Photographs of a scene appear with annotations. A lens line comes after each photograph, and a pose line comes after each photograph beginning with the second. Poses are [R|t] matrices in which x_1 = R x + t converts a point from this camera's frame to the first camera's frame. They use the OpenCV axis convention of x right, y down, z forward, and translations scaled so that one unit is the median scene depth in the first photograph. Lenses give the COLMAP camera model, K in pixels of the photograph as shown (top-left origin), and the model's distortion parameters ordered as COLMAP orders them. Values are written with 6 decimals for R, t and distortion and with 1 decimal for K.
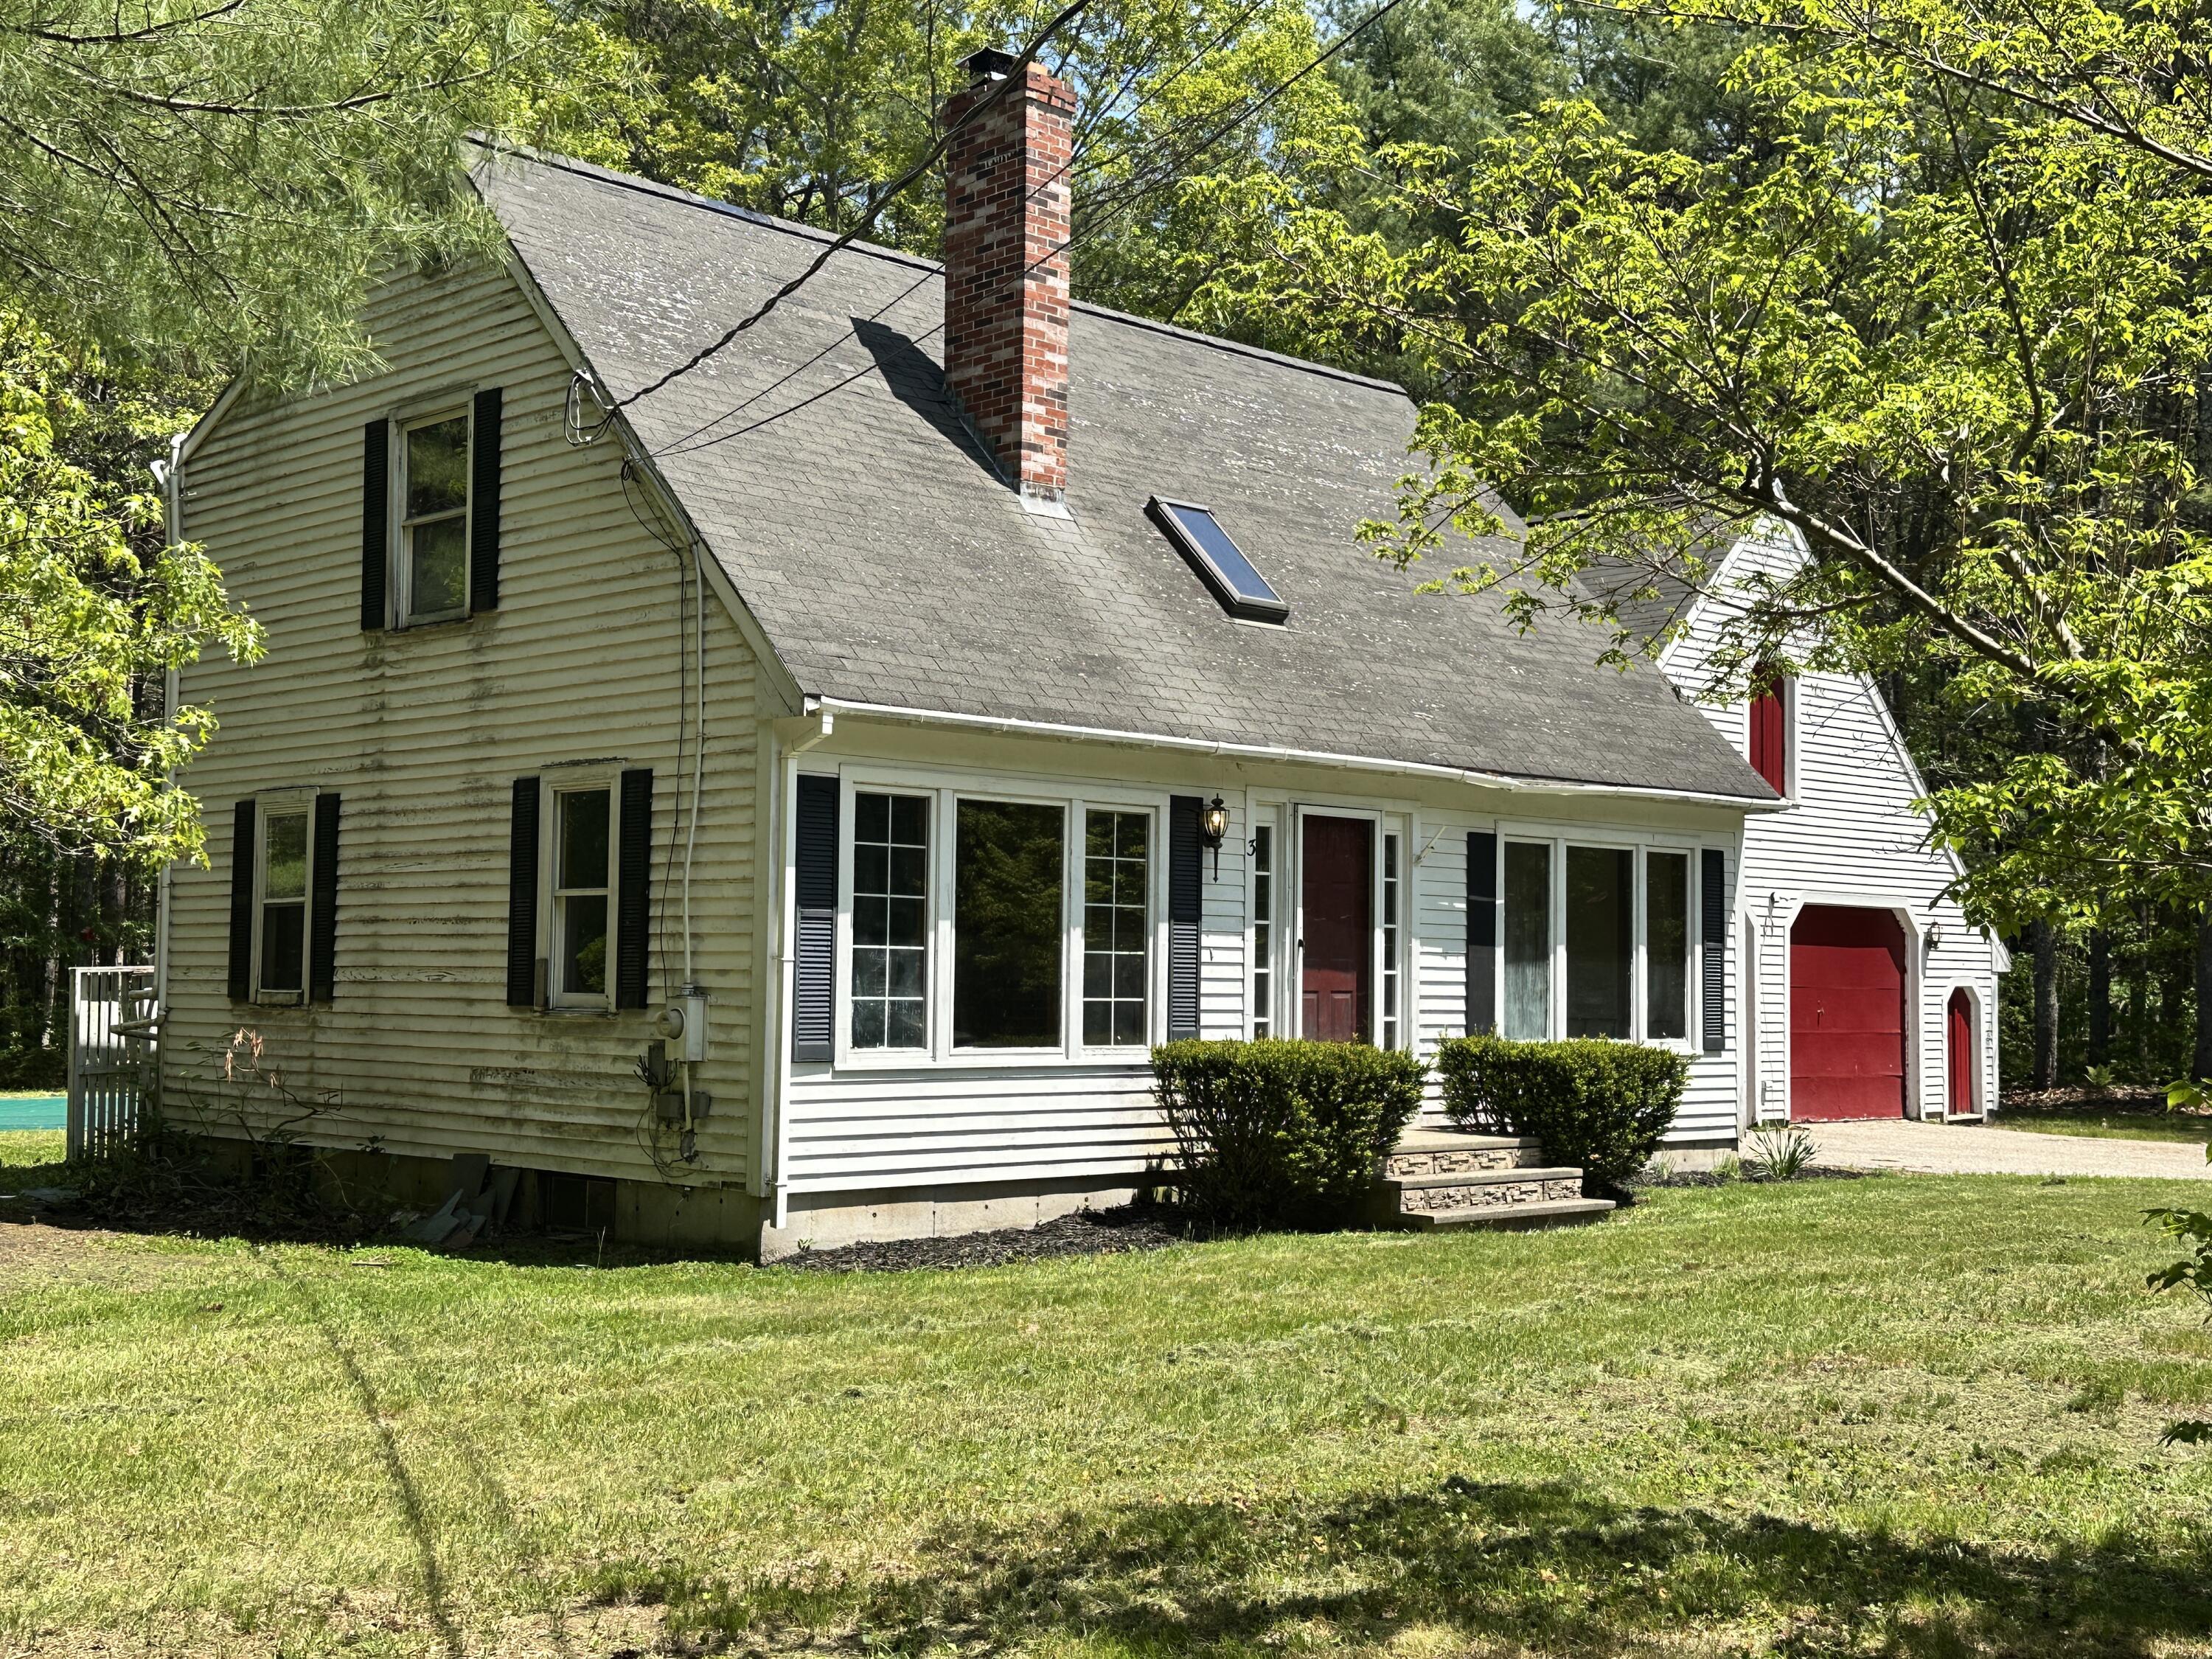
lens RADIAL K [[2554.3, 0, 1106.0], [0, 2554.3, 829.5], [0, 0, 1]] dist [0.122396, 0.003787]
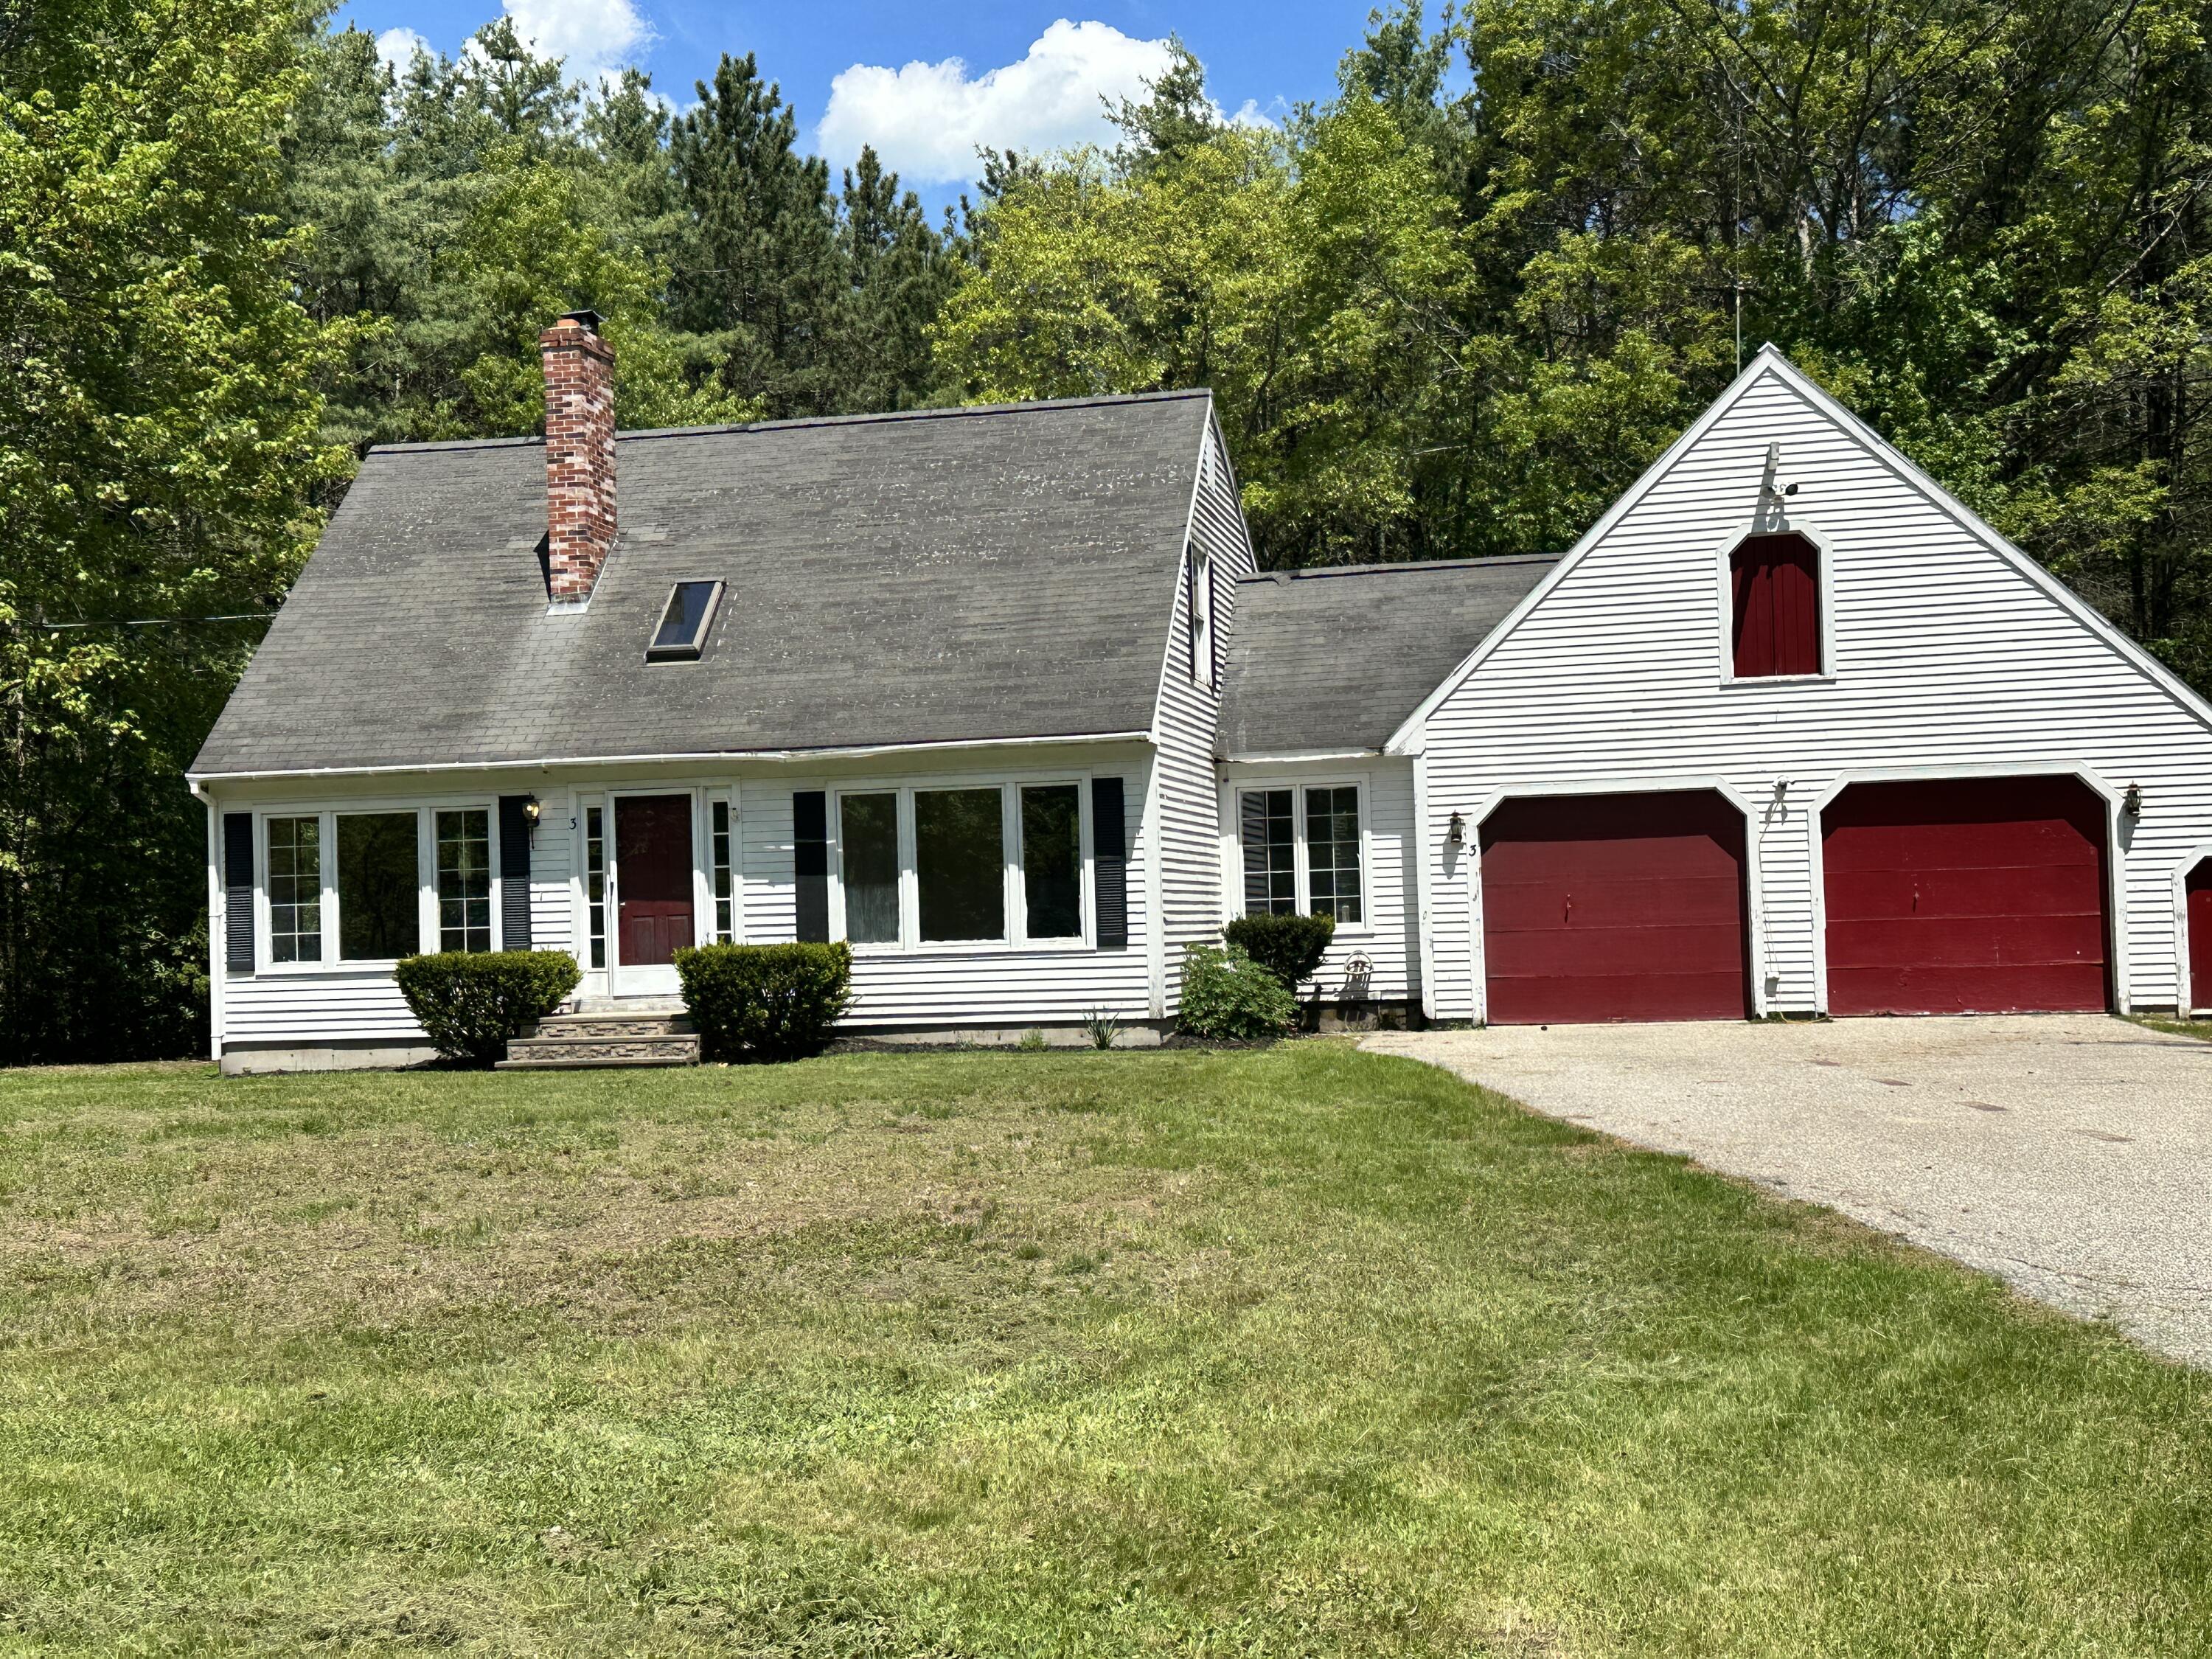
lens RADIAL K [[2554.3, 0, 1106.0], [0, 2554.3, 829.5], [0, 0, 1]] dist [0.122396, 0.003787]
pose [[0.553128, -0.061472, -0.830825, 1.472547], [0.086003, 0.996159, -0.016448, 0.061772], [0.828645, -0.062356, 0.556290, 0.409704]]
